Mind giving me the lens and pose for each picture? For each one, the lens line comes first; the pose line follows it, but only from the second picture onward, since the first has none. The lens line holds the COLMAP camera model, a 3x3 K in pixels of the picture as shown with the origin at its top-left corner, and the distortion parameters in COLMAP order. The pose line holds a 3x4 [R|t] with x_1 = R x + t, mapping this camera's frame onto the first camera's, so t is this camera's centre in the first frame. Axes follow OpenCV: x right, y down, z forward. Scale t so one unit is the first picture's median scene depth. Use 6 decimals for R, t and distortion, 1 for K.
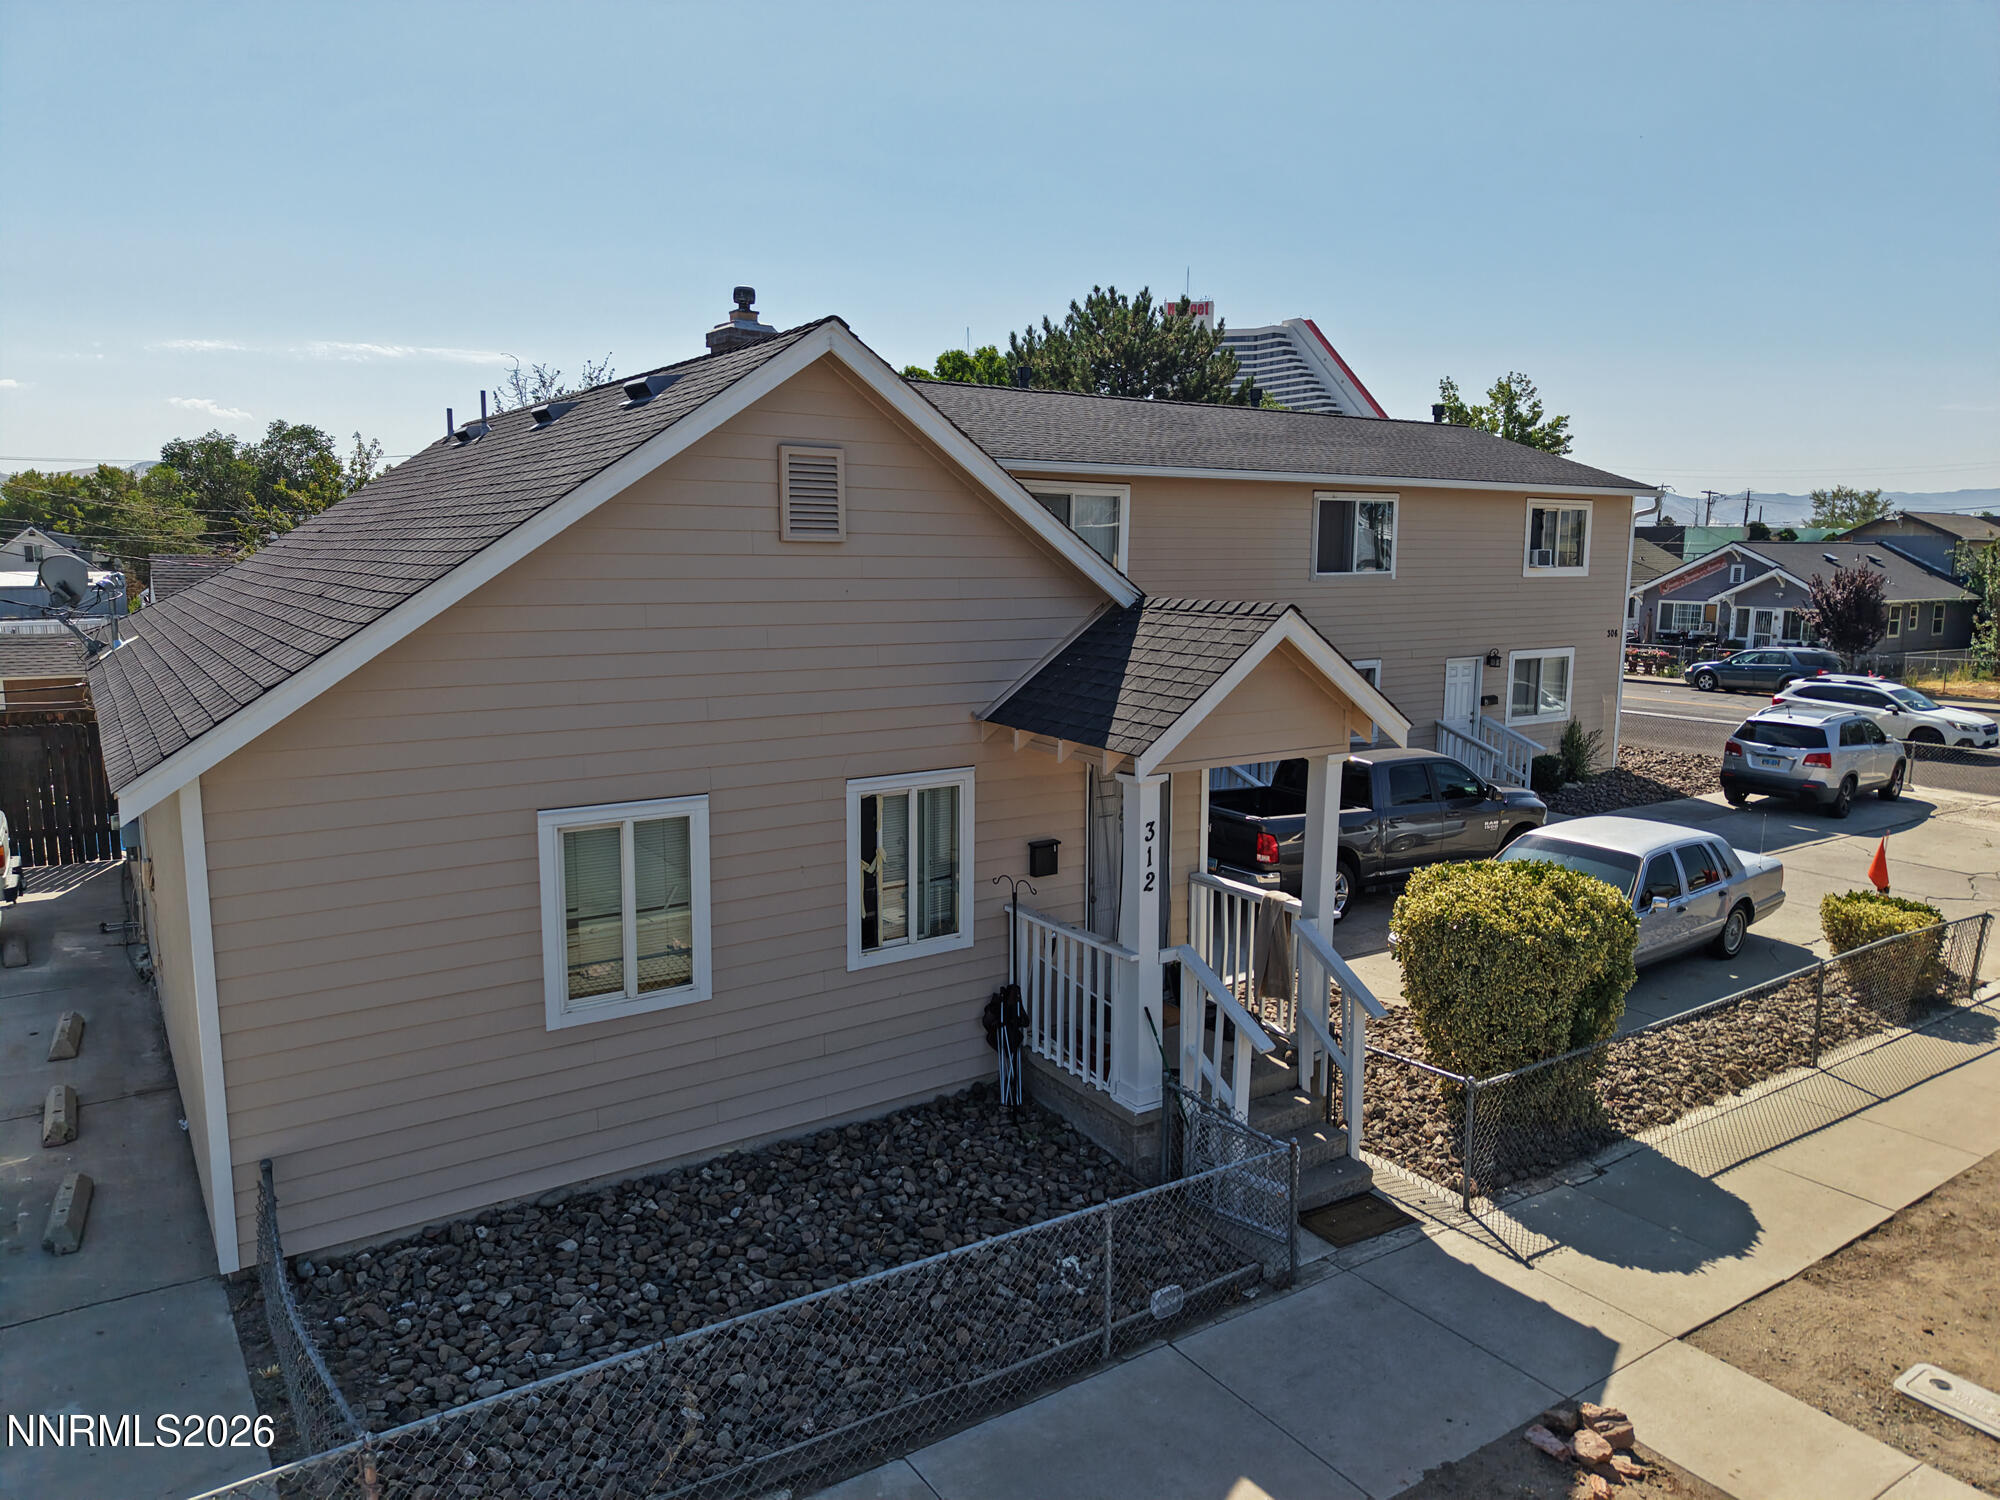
lens RADIAL K [[1342.7, 0, 997.9], [0, 1342.7, 739.5], [0, 0, 1]] dist [0.034386, -0.029969]
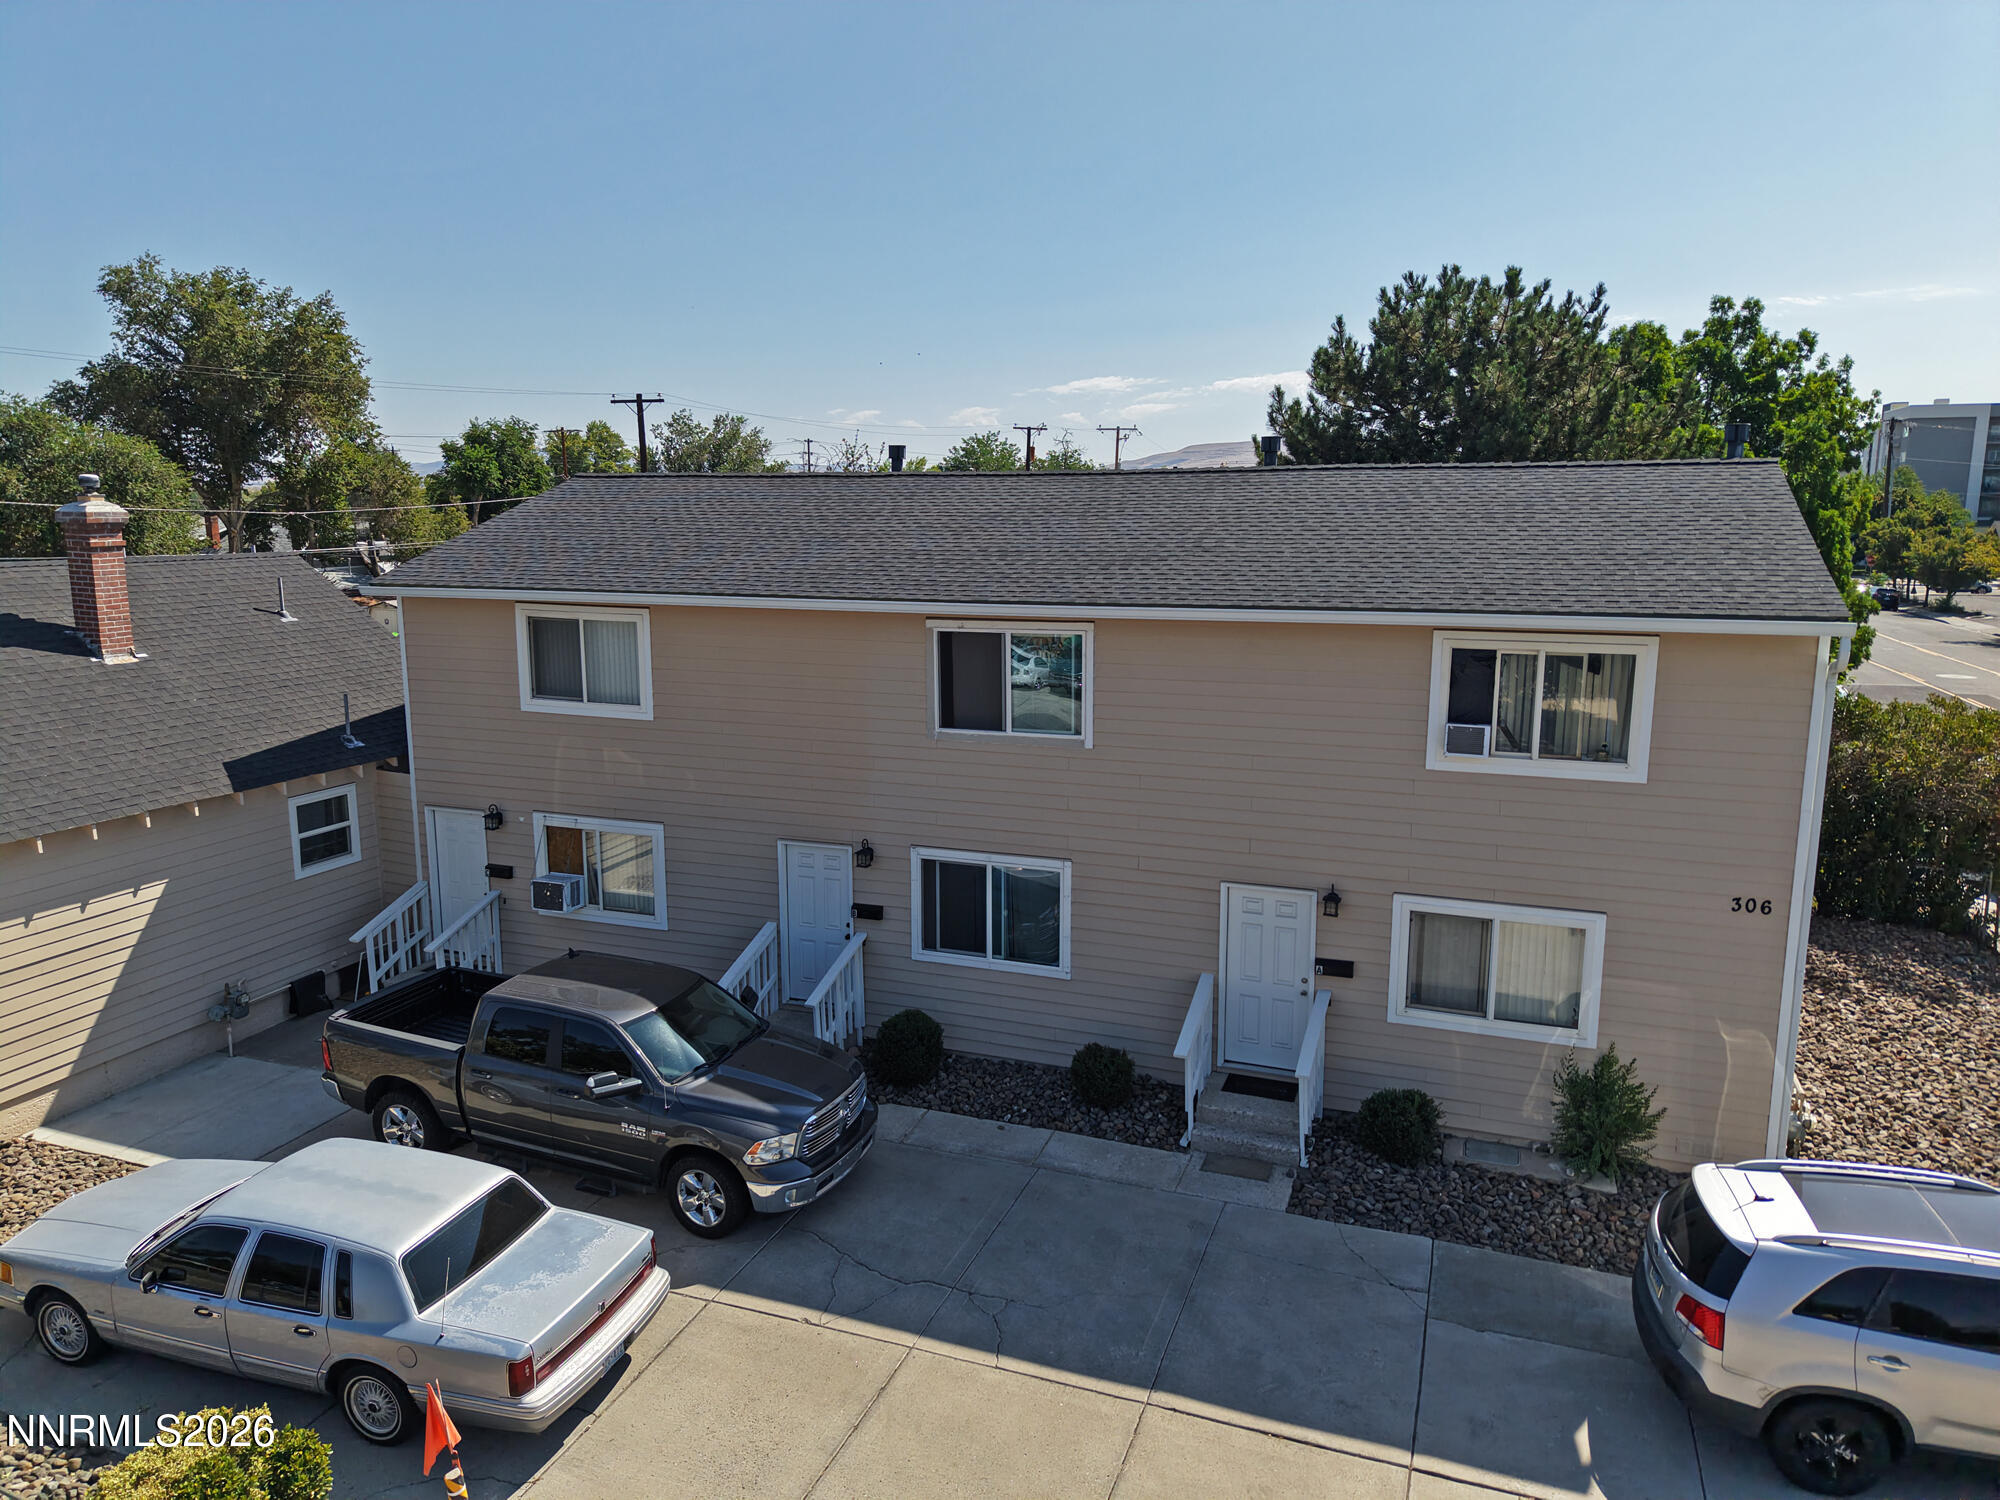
lens RADIAL K [[1335.9, 0, 992.9], [0, 1335.9, 746.3], [0, 0, 1]] dist [0.035089, -0.040770]
pose [[0.569130, 0.138058, -0.810575, 1.866099], [-0.111824, 0.989640, 0.090042, -0.406135], [0.814608, 0.039396, 0.578672, 1.349267]]
